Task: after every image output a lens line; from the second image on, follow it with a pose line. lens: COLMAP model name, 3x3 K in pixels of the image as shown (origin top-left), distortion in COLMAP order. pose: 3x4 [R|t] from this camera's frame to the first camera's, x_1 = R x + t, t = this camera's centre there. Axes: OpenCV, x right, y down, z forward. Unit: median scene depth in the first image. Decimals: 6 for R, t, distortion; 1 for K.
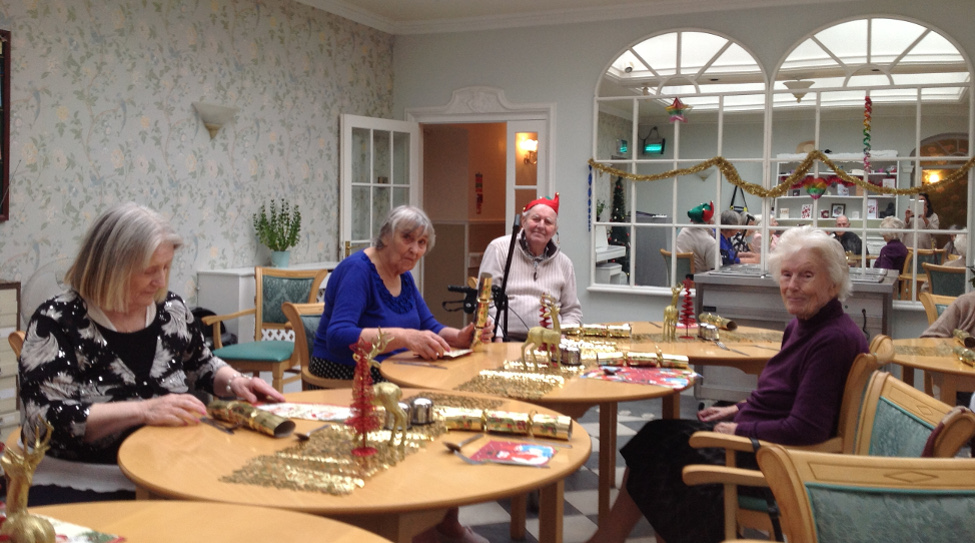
lens RADIAL K [[915.8, 0, 489.0], [0, 915.8, 268.7], [0, 0, 1]] dist [0.016216, 0.000000]
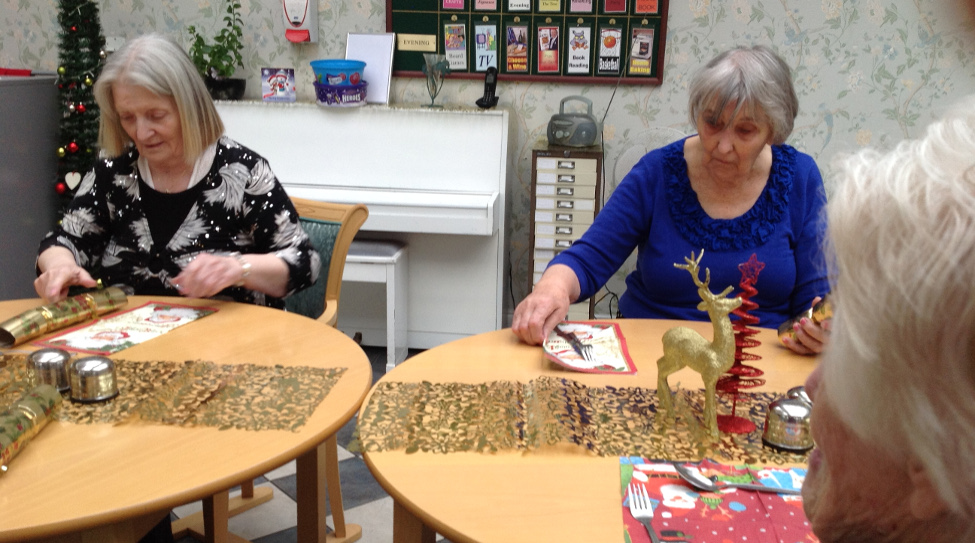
lens RADIAL K [[915.8, 0, 488.1], [0, 915.8, 273.1], [0, 0, 1]] dist [0.016216, 0.000000]
pose [[0.255684, 0.217628, -0.941947, 0.306256], [-0.086217, 0.975584, 0.201997, -0.034100], [0.962908, 0.029565, 0.268204, 0.548767]]
